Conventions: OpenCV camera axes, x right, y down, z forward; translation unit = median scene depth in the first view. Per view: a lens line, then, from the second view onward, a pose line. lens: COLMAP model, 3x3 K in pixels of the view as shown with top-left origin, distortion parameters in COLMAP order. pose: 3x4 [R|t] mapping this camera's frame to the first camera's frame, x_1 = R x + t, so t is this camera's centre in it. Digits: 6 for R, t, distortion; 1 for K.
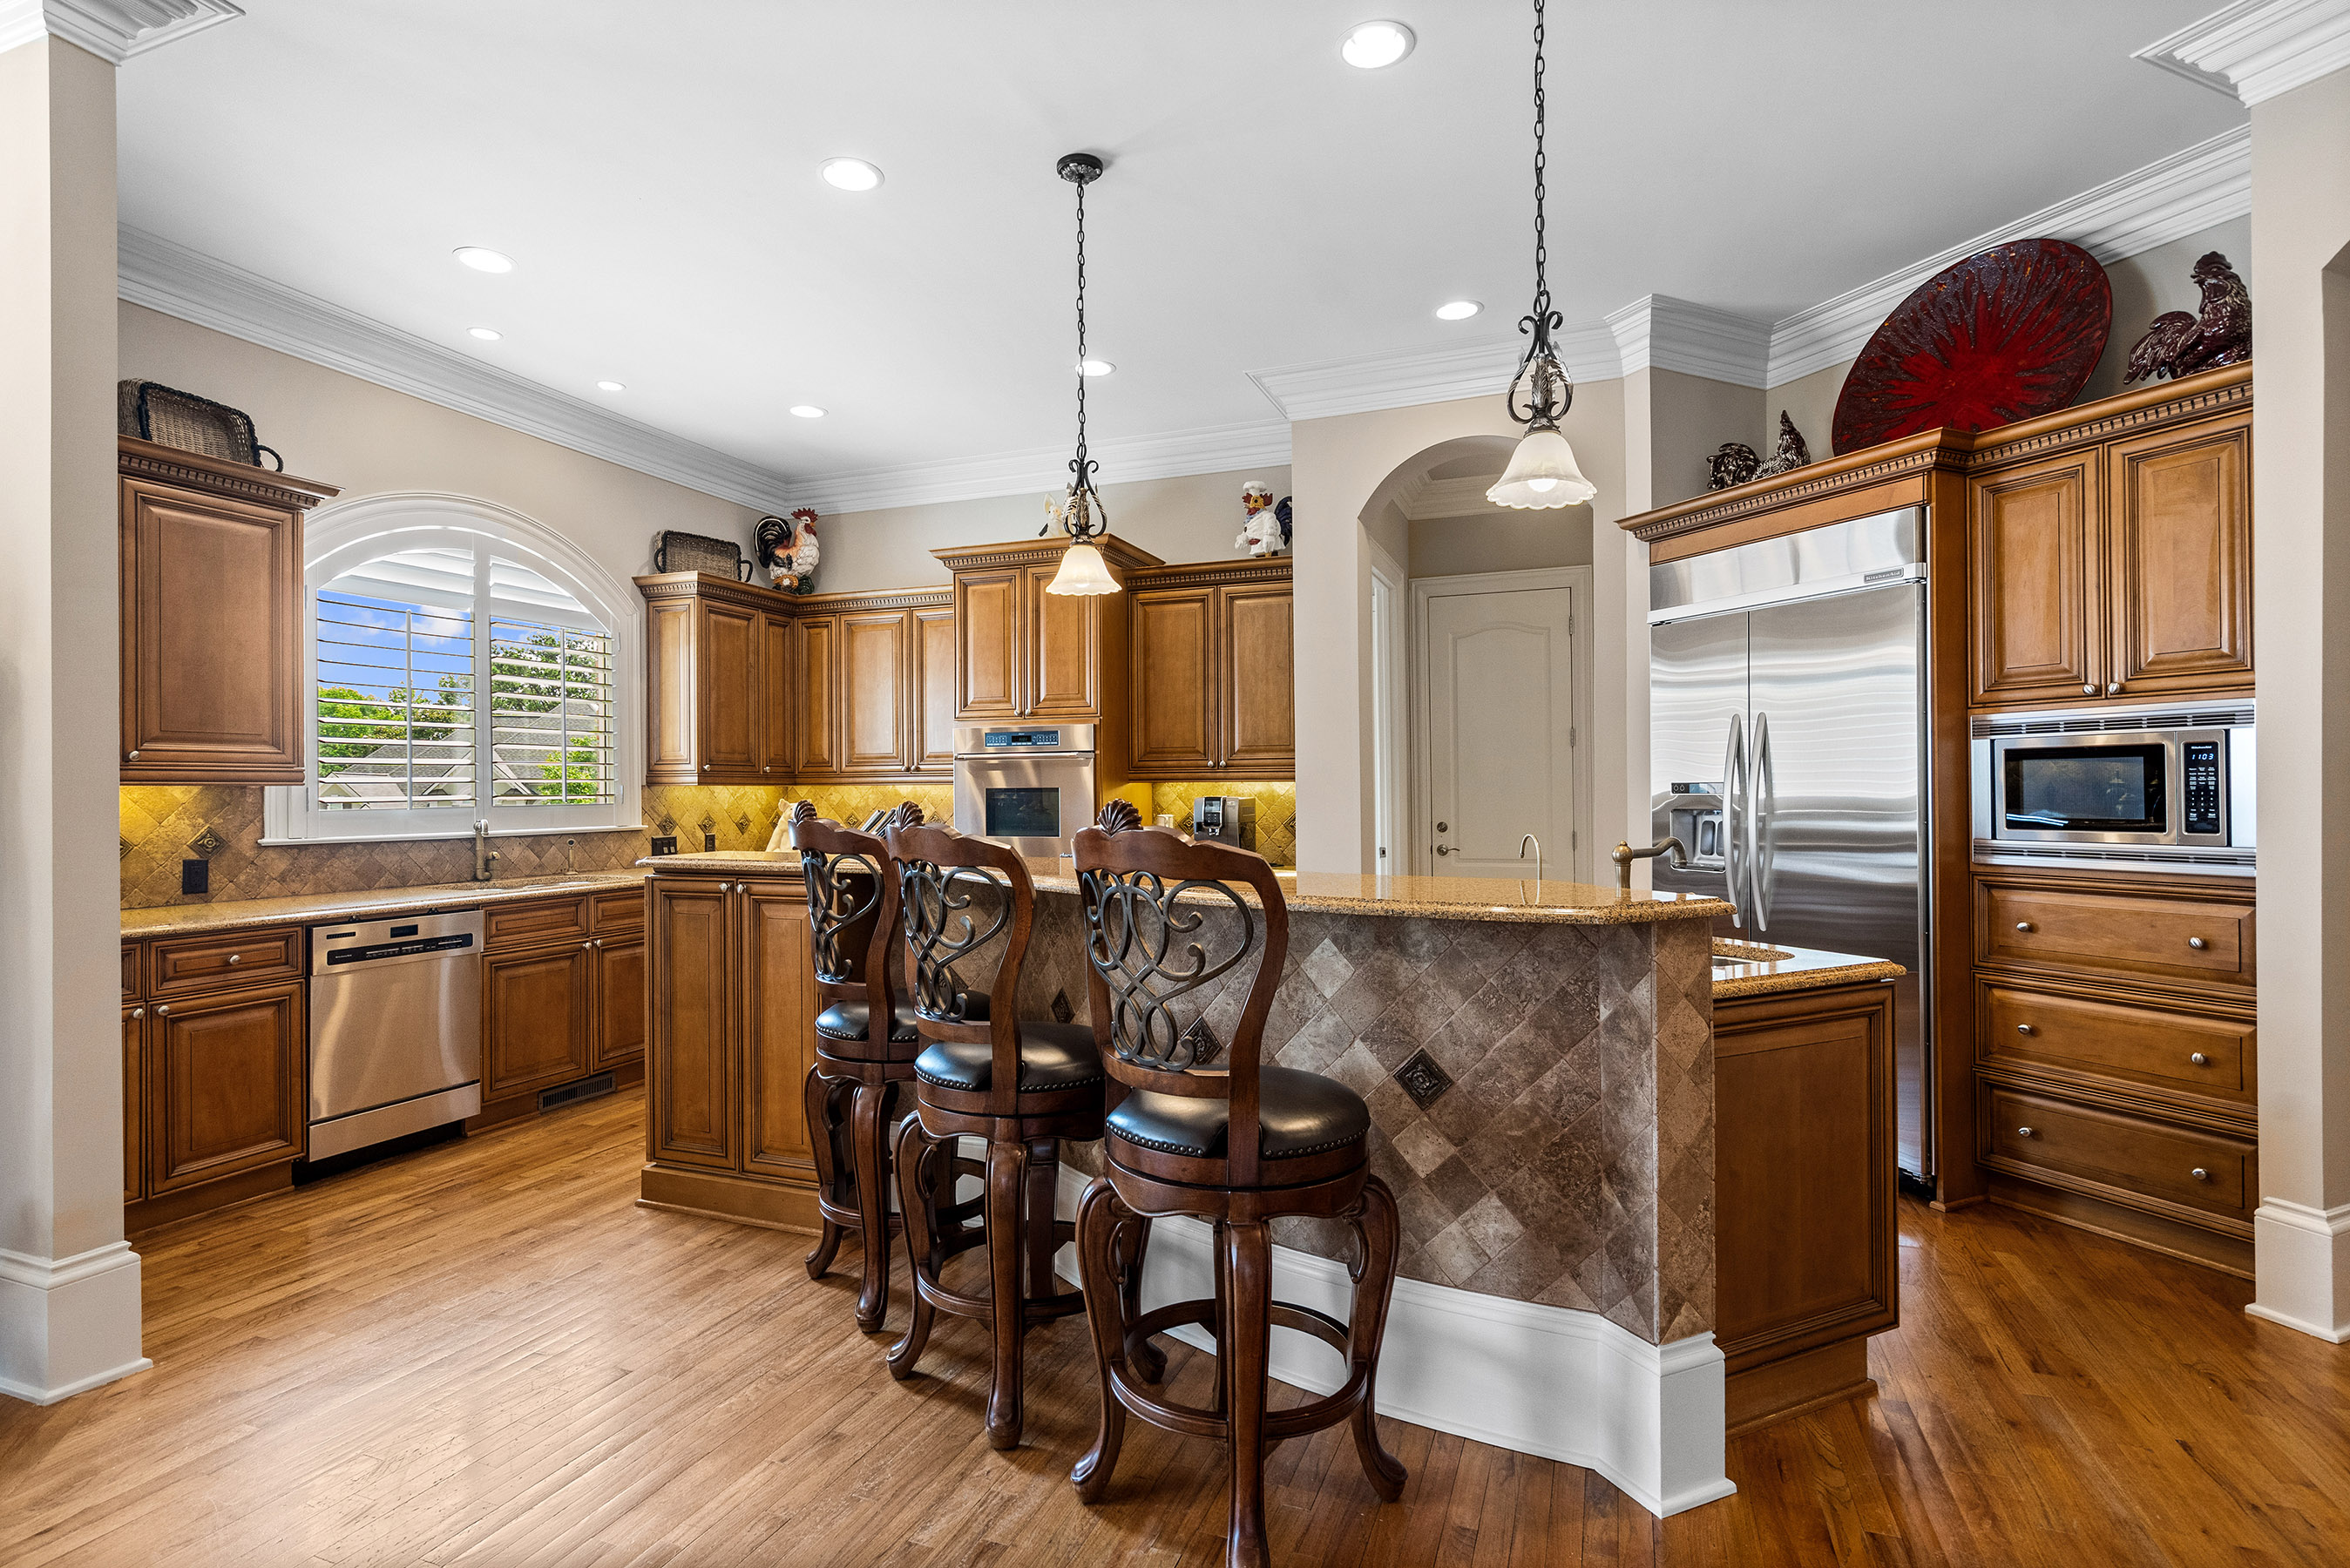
lens RADIAL K [[1162.2, 0, 1145.4], [0, 1162.2, 790.0], [0, 0, 1]] dist [0.007669, 0.000334]
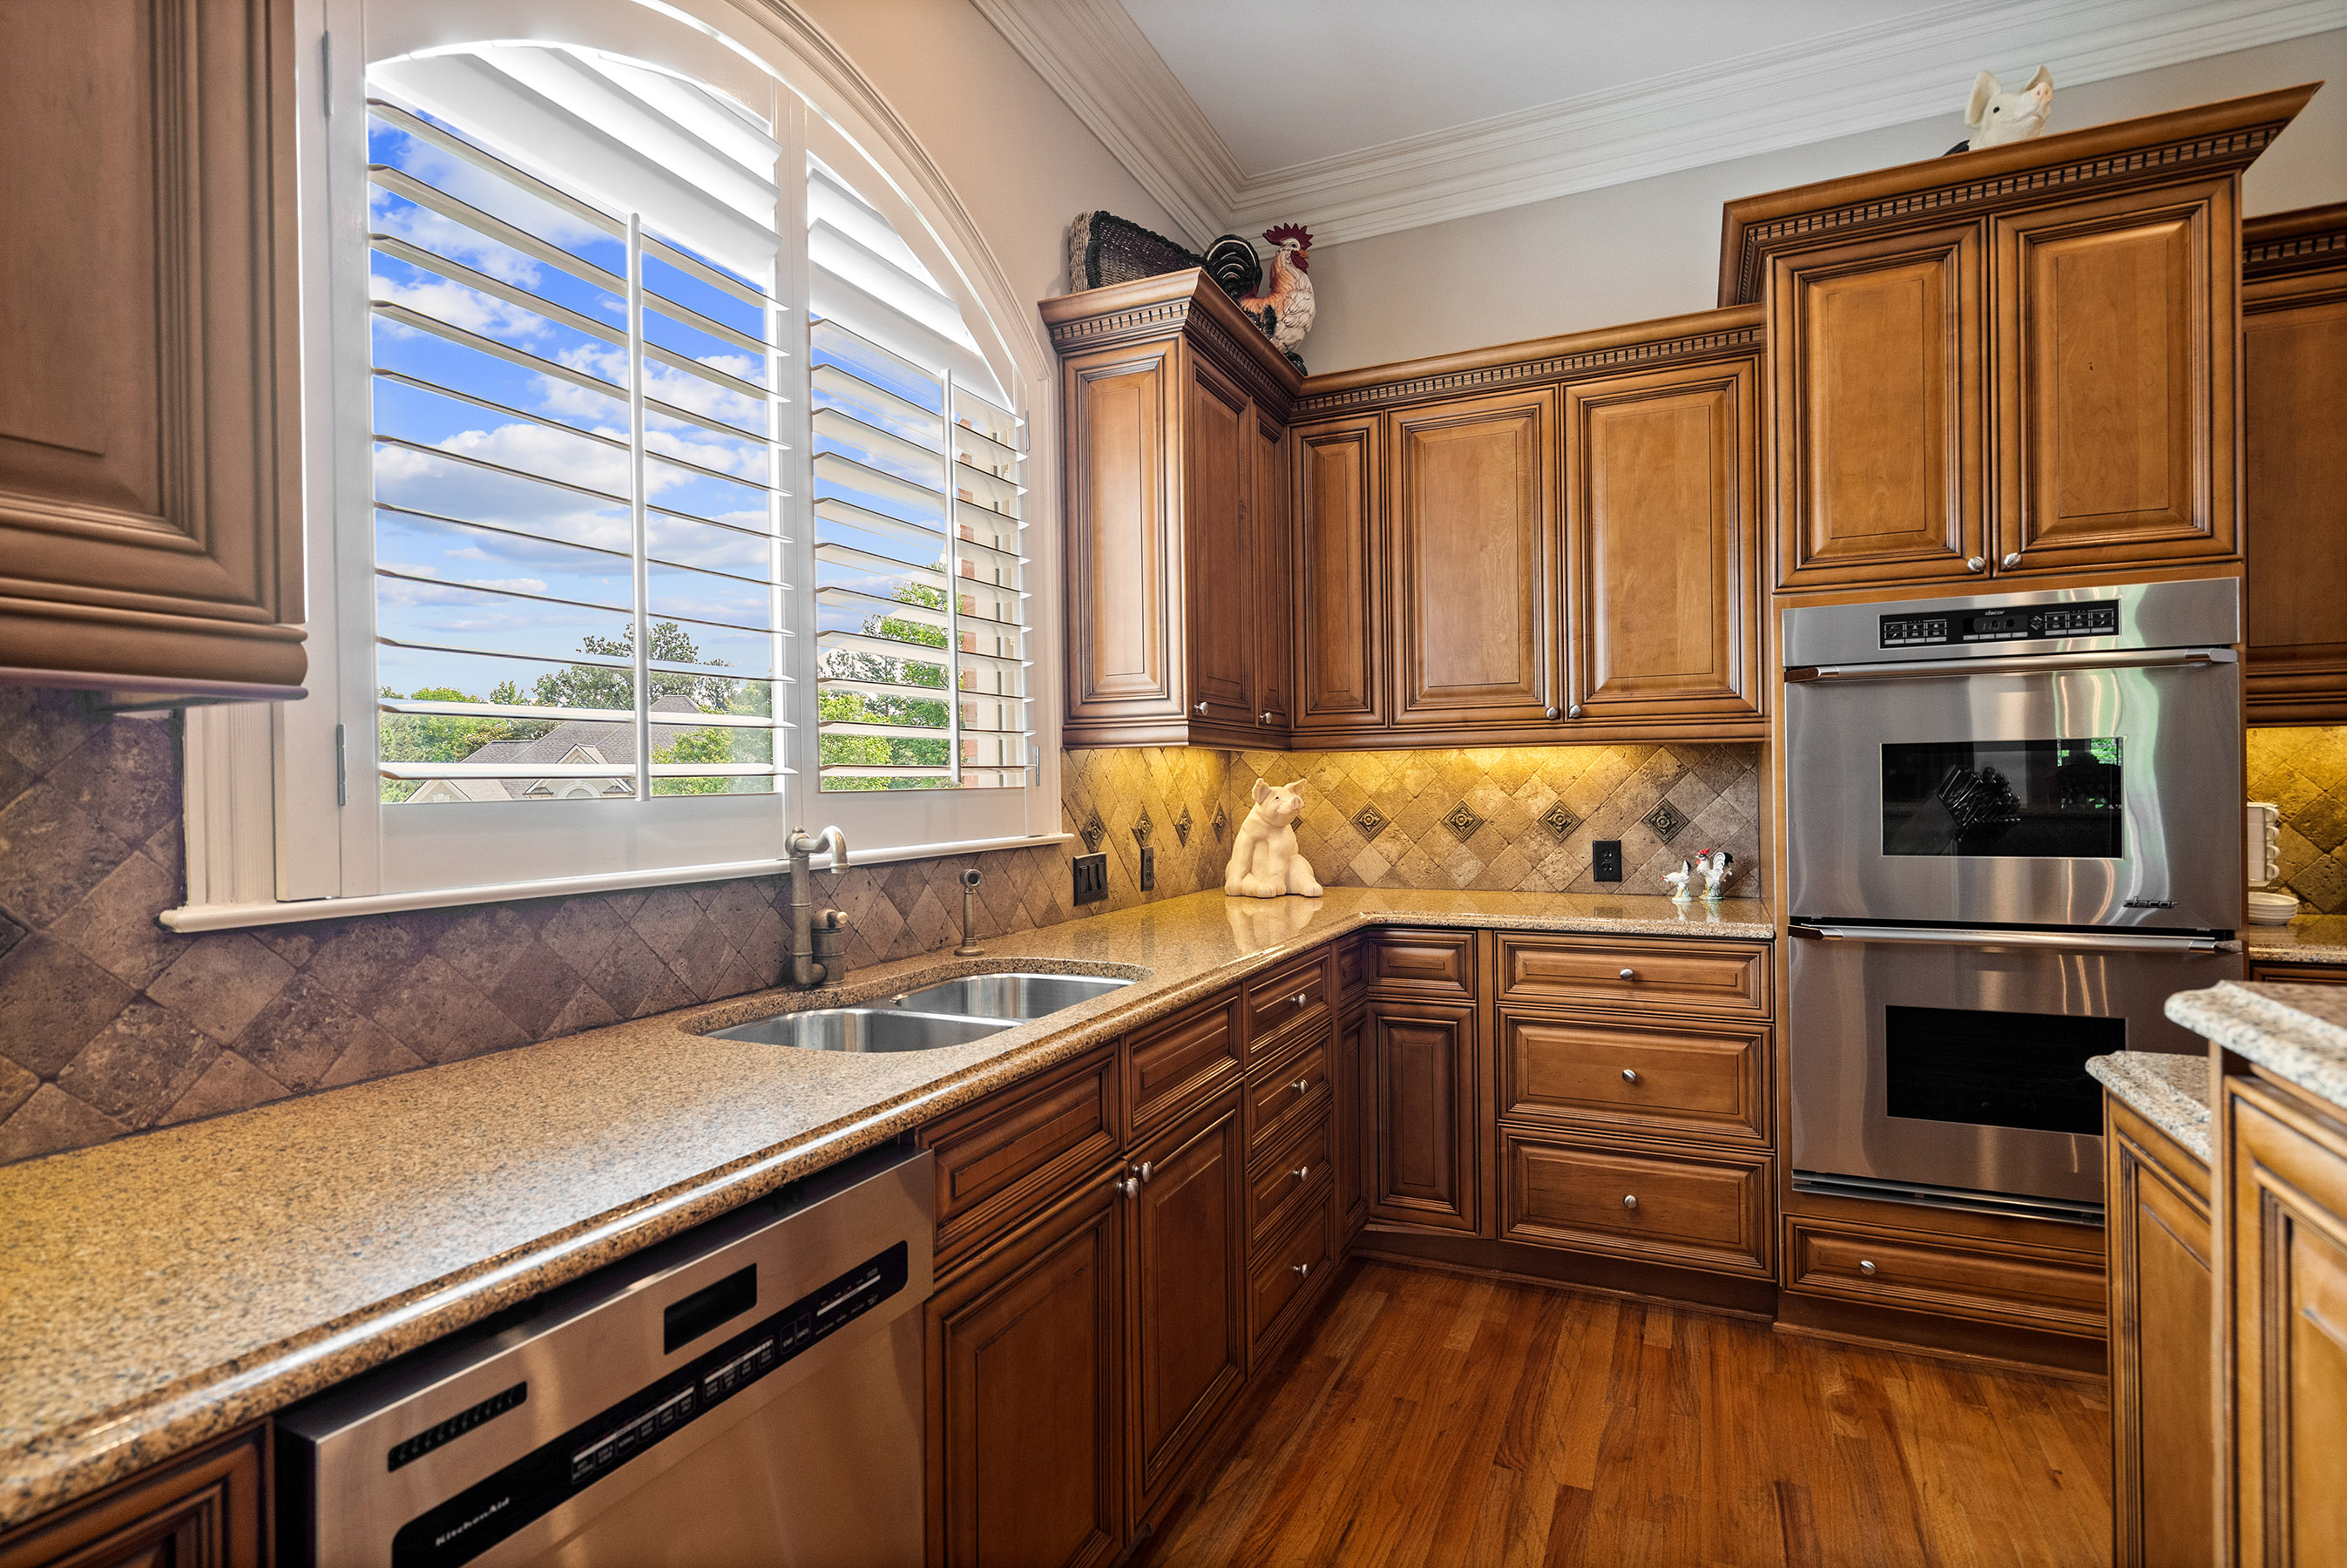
lens RADIAL K [[1160.8, 0, 1144.0], [0, 1160.8, 790.0], [0, 0, 1]] dist [0.007669, 0.000334]
pose [[0.998152, -0.006408, -0.060435, -0.387958], [0.006832, 0.999953, 0.006810, 0.010459], [0.060388, -0.007210, 0.998149, 0.559847]]
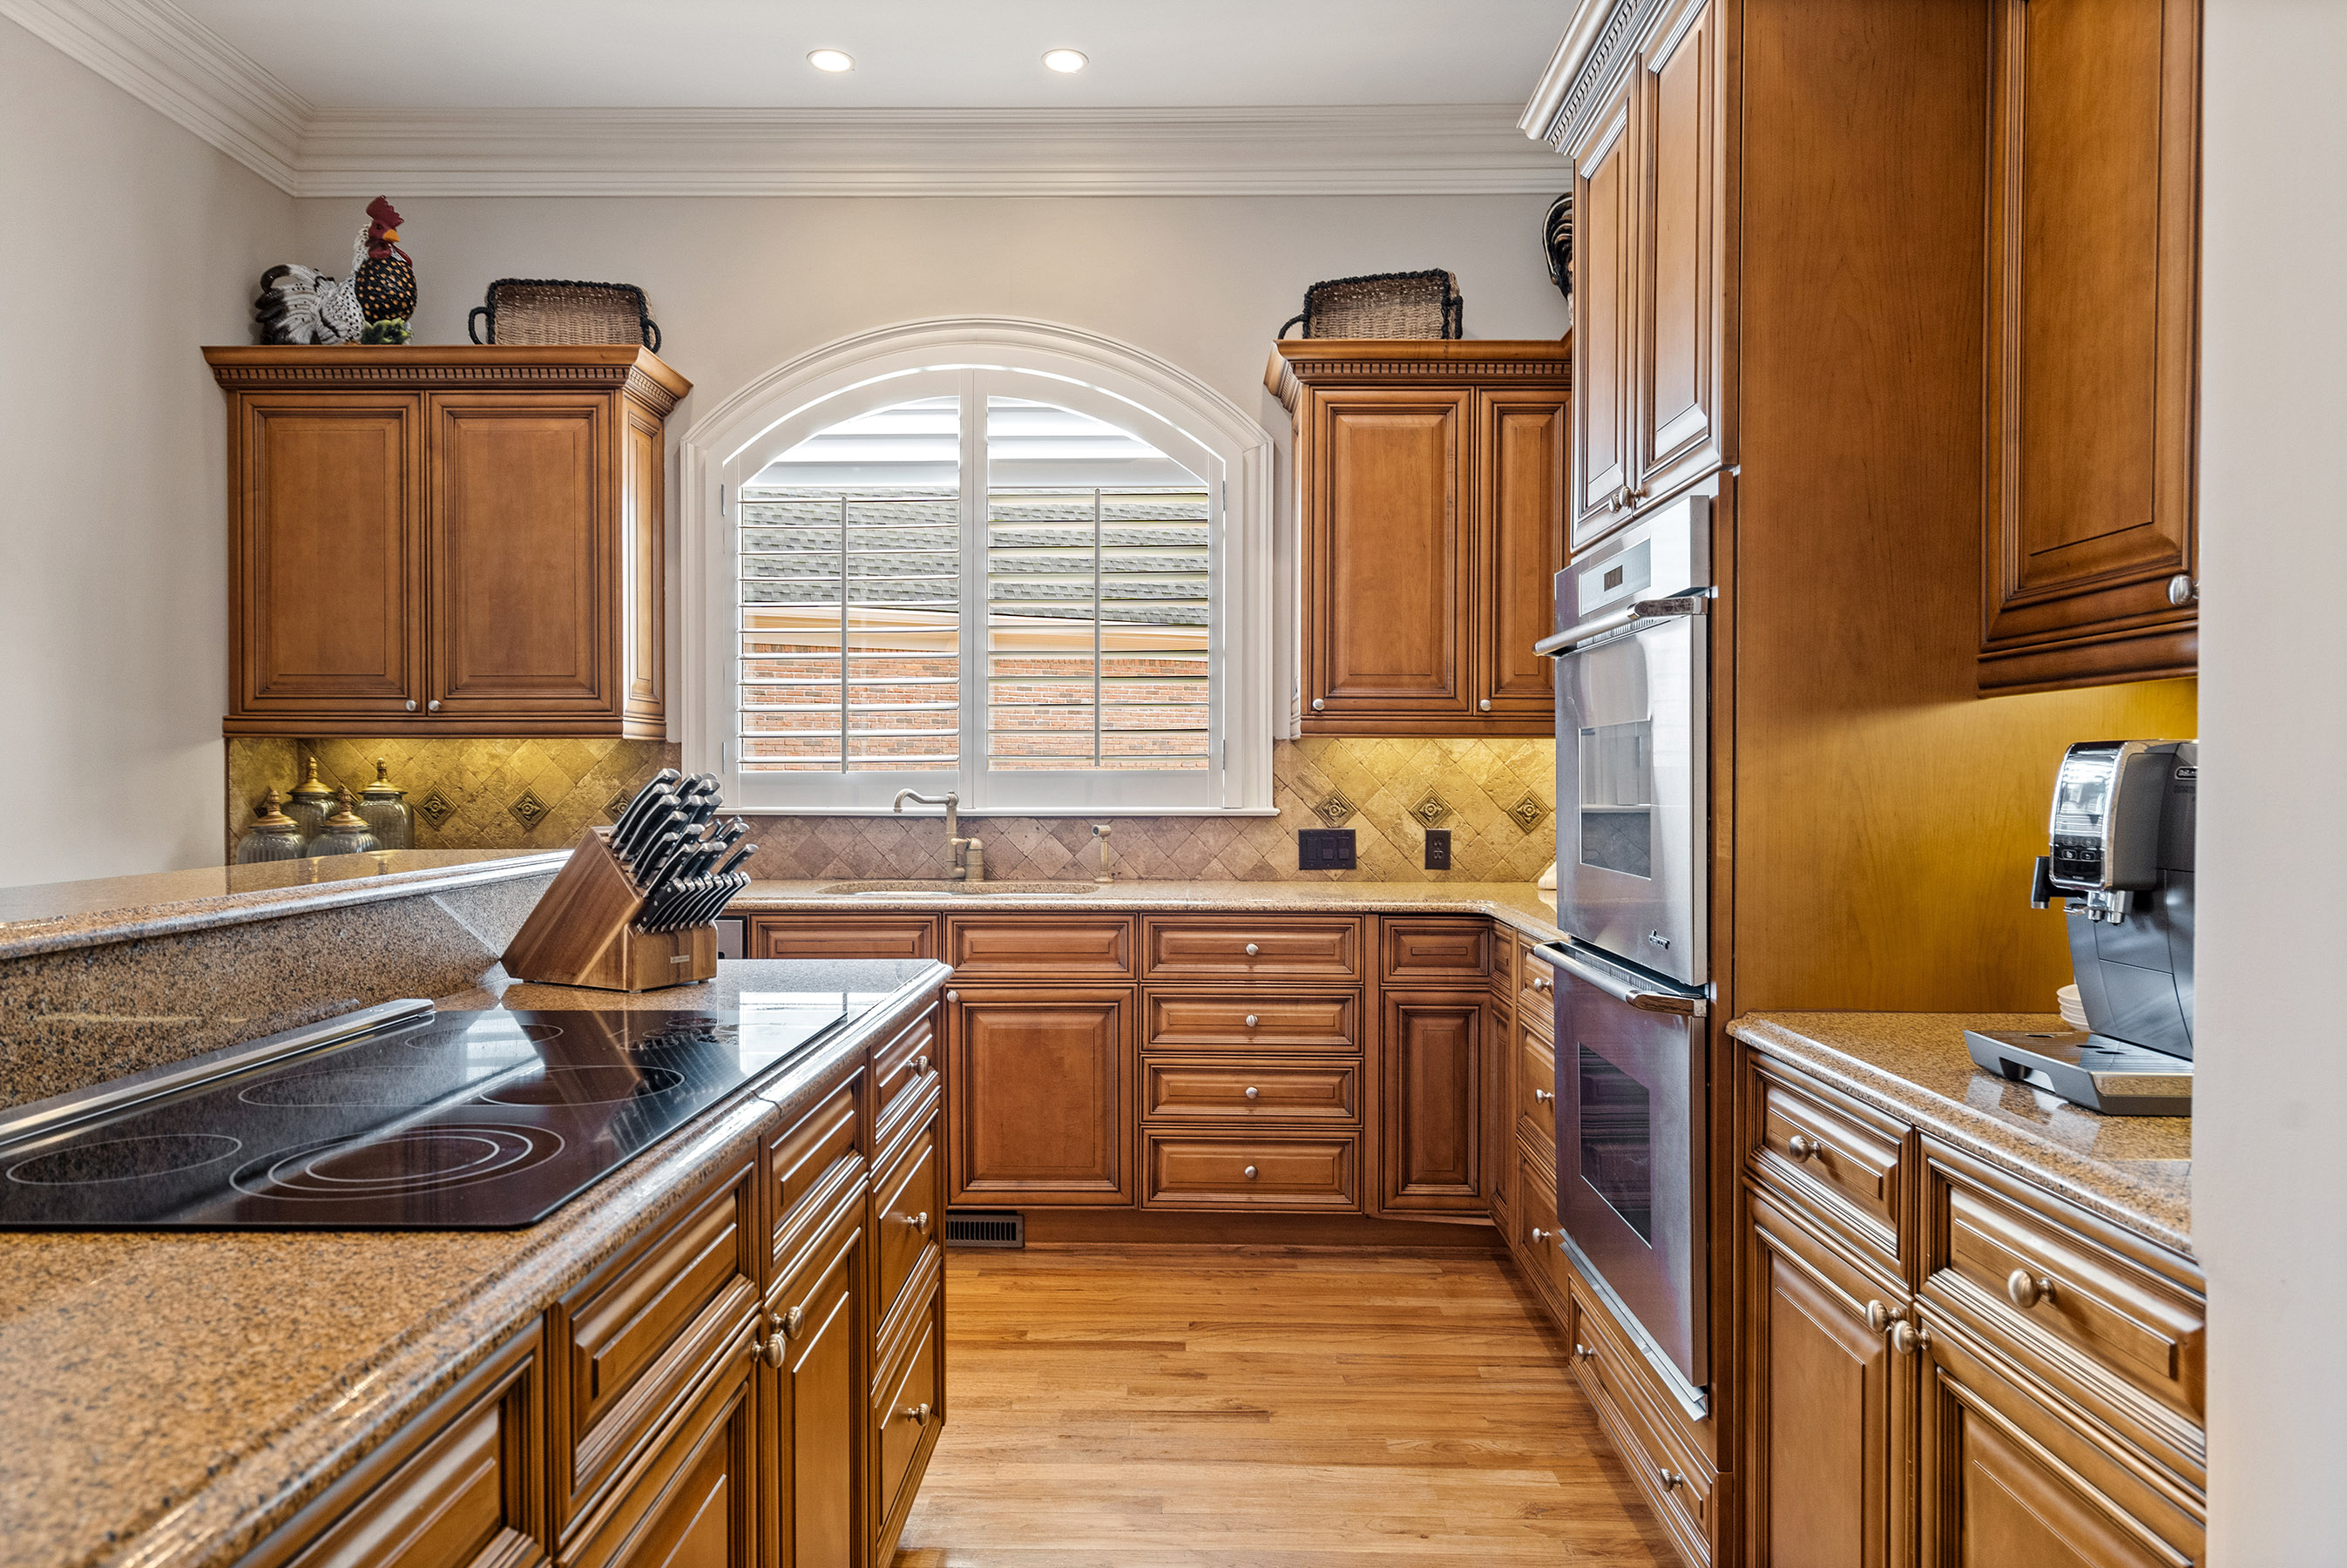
lens RADIAL K [[1437.8, 0, 1173.5], [0, 1437.8, 784.0], [0, 0, 1]] dist [0.001772, 0.000104]
pose [[0.358217, 0.016895, -0.933486, 0.228752], [-0.002563, 0.999850, 0.017112, 0.006406], [0.933635, -0.003737, 0.358206, 0.728200]]
